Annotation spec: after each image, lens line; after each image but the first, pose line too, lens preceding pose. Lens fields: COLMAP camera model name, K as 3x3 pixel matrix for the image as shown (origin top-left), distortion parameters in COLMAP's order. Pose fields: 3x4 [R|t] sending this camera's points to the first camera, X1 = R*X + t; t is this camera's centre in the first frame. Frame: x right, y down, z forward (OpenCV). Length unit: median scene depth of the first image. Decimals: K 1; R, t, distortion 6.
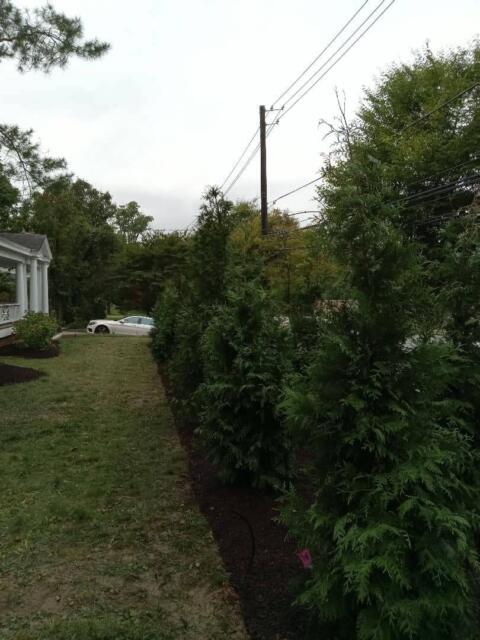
lens RADIAL K [[499.2, 0, 241.1], [0, 499.2, 322.5], [0, 0, 1]] dist [0.009346, 0.004513]
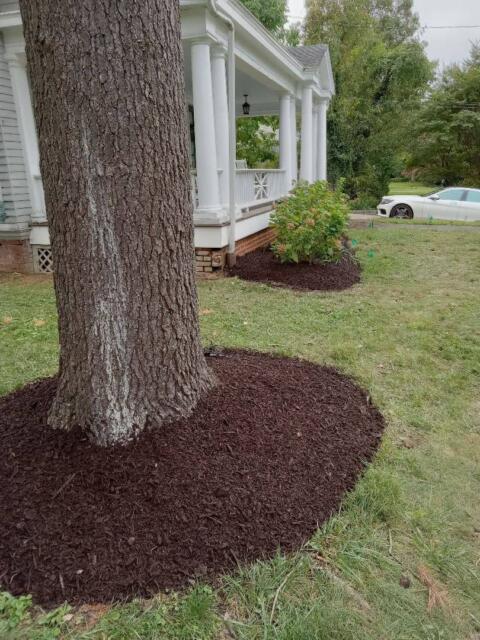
lens RADIAL K [[499.2, 0, 241.1], [0, 499.2, 322.5], [0, 0, 1]] dist [0.009346, 0.004513]
pose [[0.875244, 0.104325, -0.472296, -0.139707], [0.012673, 0.971180, 0.238009, -0.002226], [0.483515, -0.214301, 0.848698, 0.321032]]
